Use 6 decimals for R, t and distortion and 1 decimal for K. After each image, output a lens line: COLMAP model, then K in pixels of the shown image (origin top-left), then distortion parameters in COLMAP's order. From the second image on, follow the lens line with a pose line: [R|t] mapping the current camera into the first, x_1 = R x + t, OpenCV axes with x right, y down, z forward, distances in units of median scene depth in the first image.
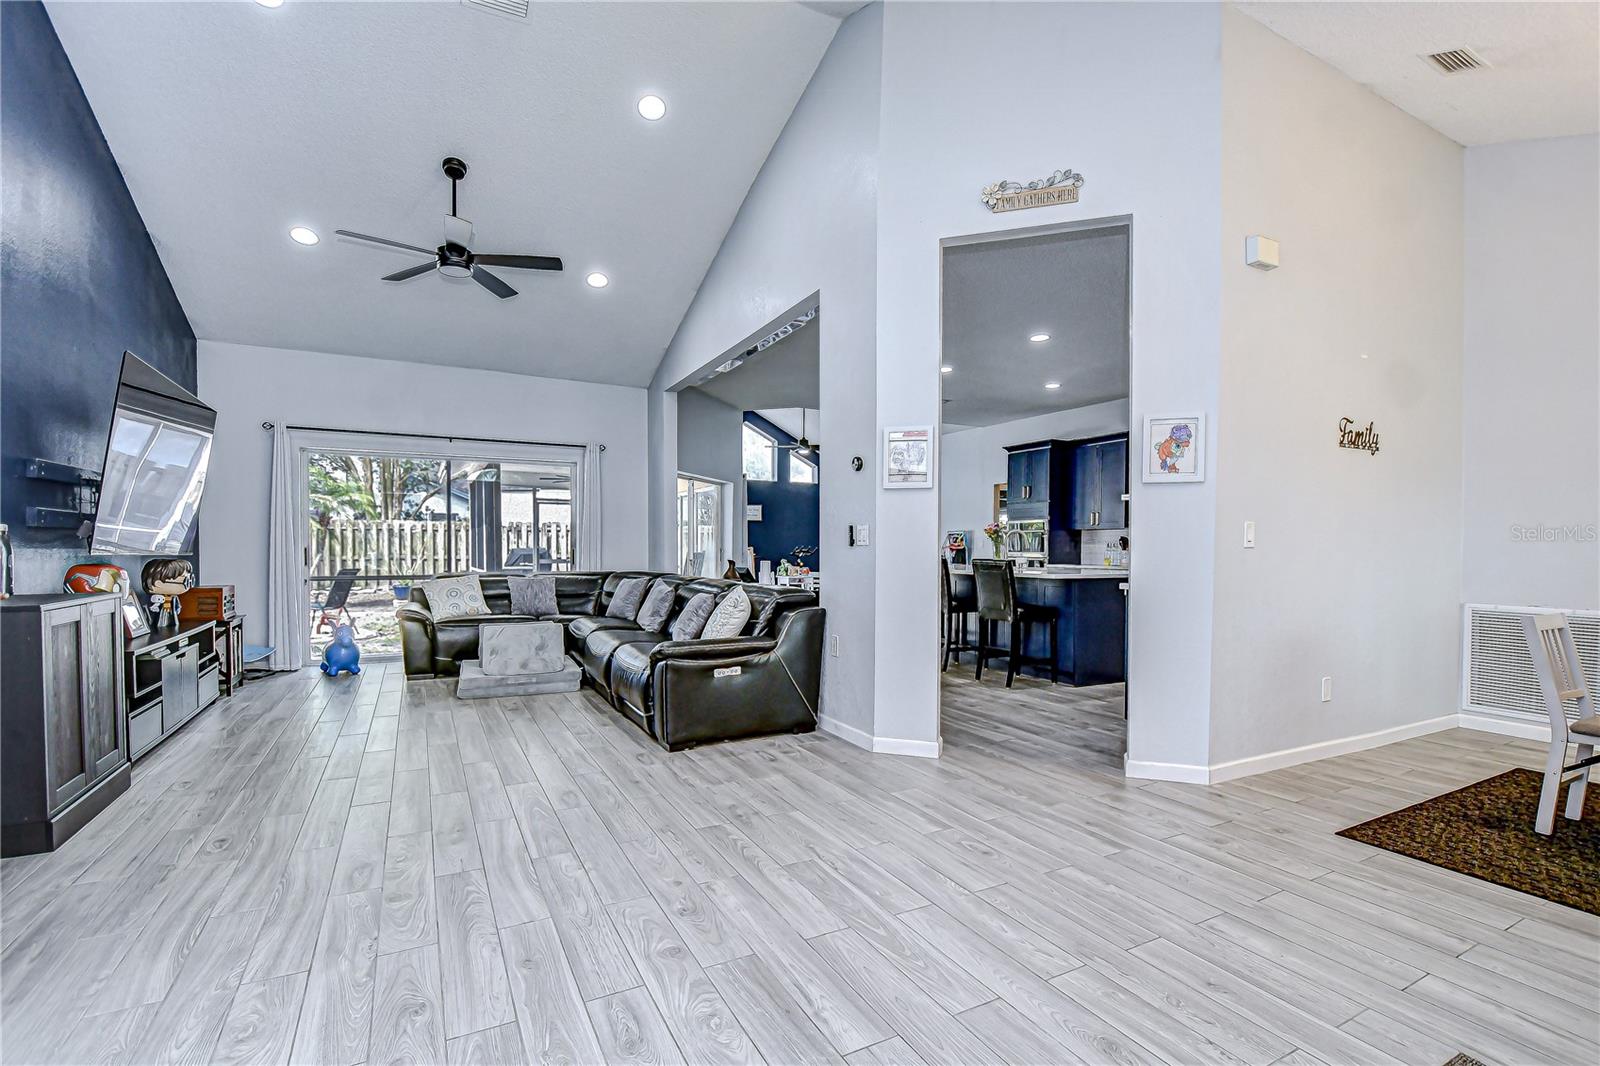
lens RADIAL K [[715.5, 0, 801.6], [0, 715.5, 557.2], [0, 0, 1]] dist [0.000566, 0.000144]
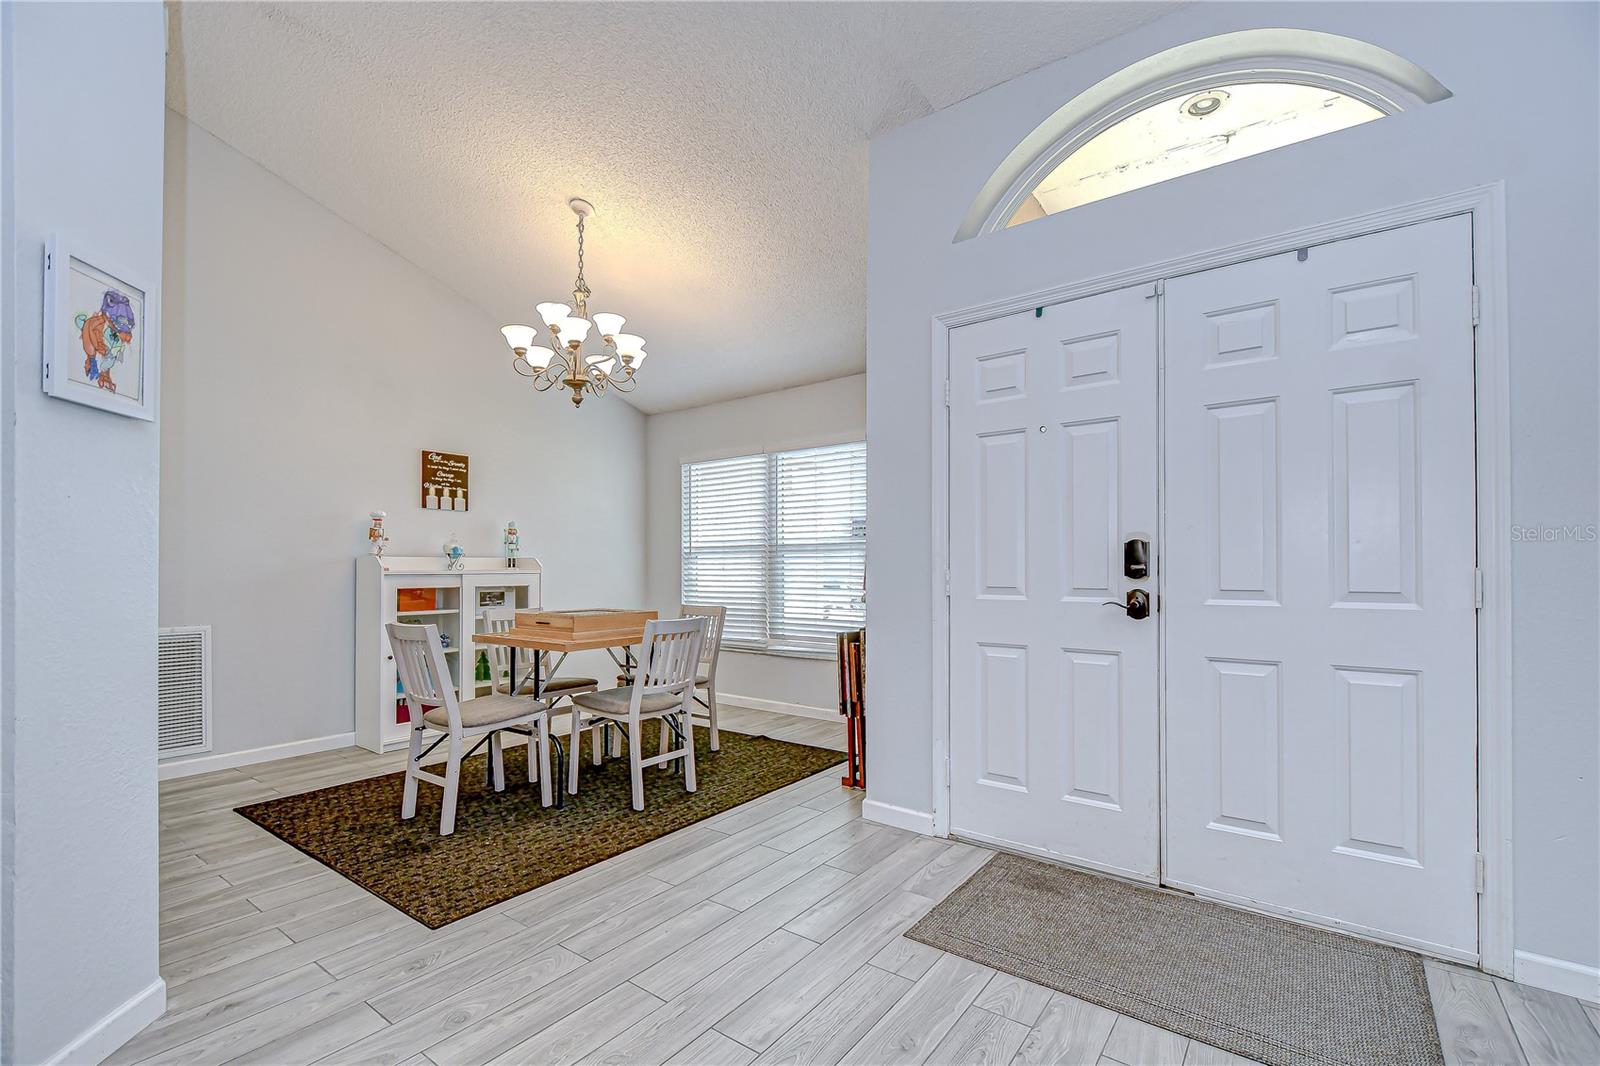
lens RADIAL K [[715.5, 0, 801.6], [0, 715.5, 557.2], [0, 0, 1]] dist [0.000566, 0.000144]
pose [[-0.429398, 0.007903, 0.903081, -0.092565], [0.014221, 0.999897, -0.001988, -0.001820], [-0.903003, 0.011989, -0.429466, 0.800155]]
